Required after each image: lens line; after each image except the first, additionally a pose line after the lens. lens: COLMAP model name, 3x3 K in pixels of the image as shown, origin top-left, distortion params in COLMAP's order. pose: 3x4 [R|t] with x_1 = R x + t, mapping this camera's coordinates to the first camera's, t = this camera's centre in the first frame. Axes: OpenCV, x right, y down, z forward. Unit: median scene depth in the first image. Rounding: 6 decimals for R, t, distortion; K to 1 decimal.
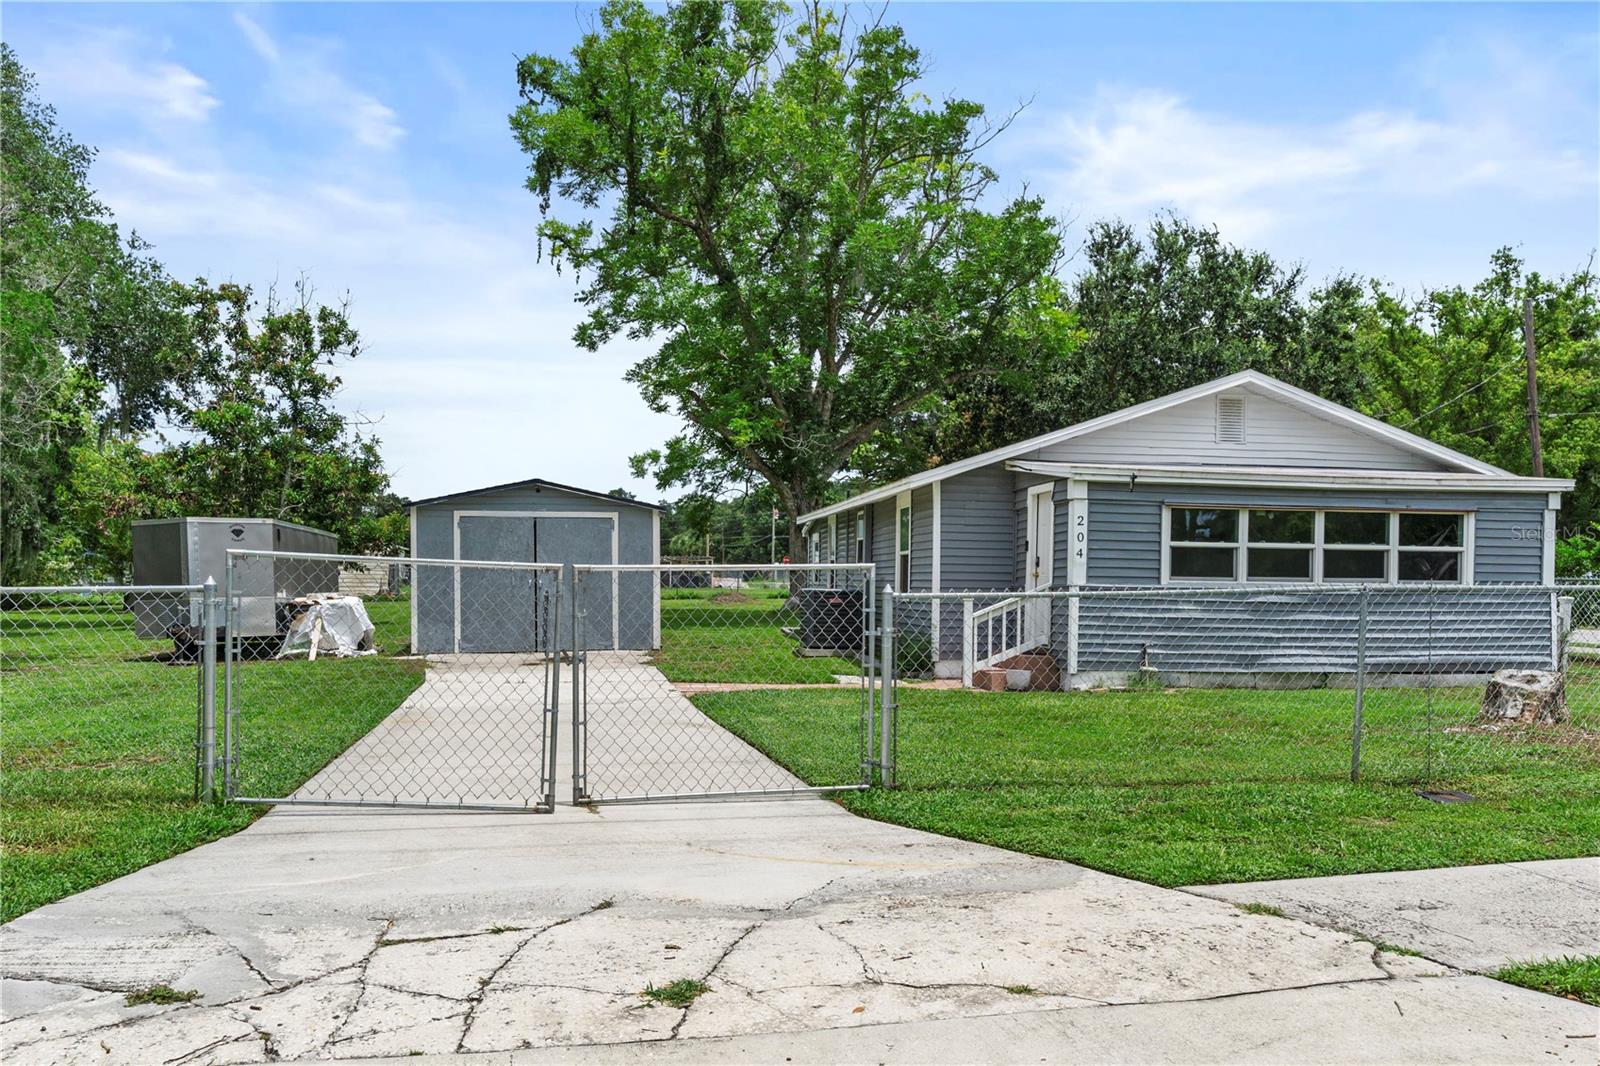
lens RADIAL K [[1234.4, 0, 801.4], [0, 1234.4, 581.9], [0, 0, 1]] dist [-0.034898, 0.001664]
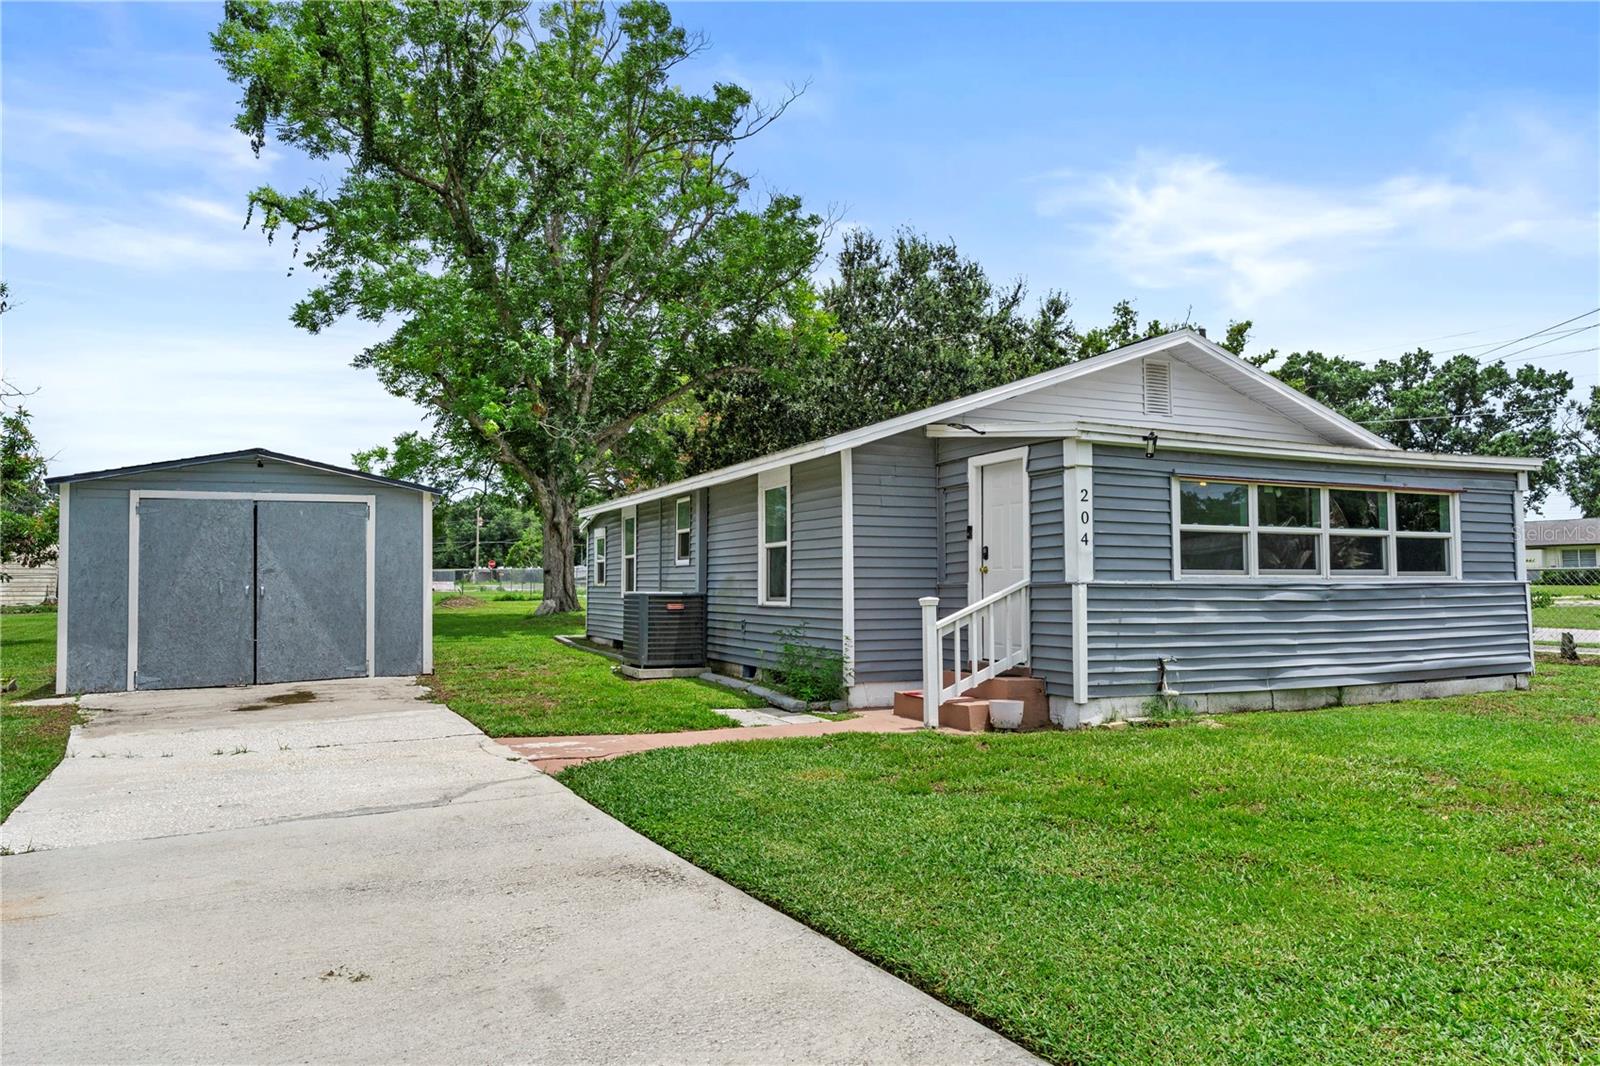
lens RADIAL K [[1044.5, 0, 800.0], [0, 1044.5, 533.0], [0, 0, 1]] dist [-0.004124, -0.000686]
pose [[0.958838, 0.000947, 0.283951, -0.093515], [0.012501, 0.998884, -0.045543, -0.000380], [-0.283677, 0.047218, 0.957757, 0.358155]]
